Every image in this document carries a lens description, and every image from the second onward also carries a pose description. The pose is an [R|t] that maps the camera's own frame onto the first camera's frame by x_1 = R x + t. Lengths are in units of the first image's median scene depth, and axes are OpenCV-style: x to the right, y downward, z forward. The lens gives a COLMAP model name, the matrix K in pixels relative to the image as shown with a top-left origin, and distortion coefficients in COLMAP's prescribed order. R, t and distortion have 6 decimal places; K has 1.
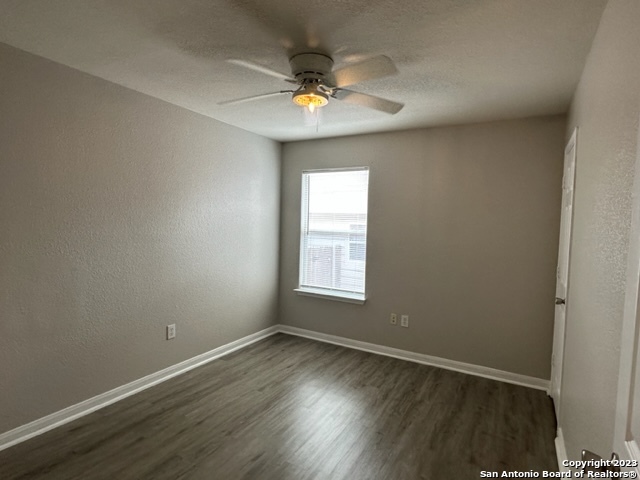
lens RADIAL K [[345.0, 0, 317.1], [0, 345.0, 238.0], [0, 0, 1]] dist [-0.005166, -0.000422]
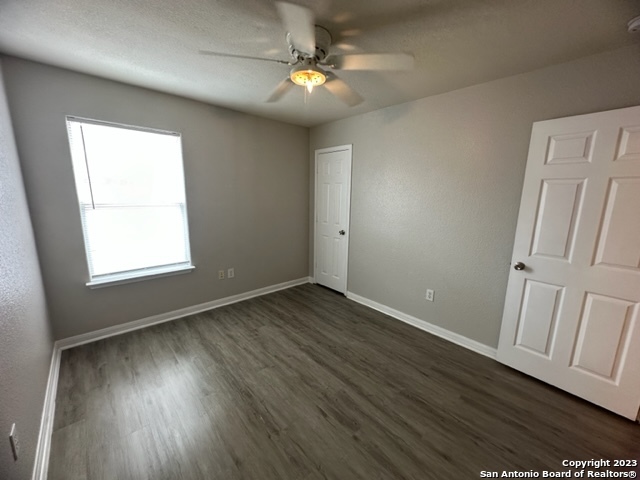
lens RADIAL K [[256.5, 0, 319.4], [0, 256.5, 235.2], [0, 0, 1]] dist [-0.005542, 0.000837]
pose [[0.324032, -0.179869, 0.928790, -0.516216], [0.029689, 0.983209, 0.180050, -0.050342], [-0.945580, -0.030767, 0.323931, 0.461181]]
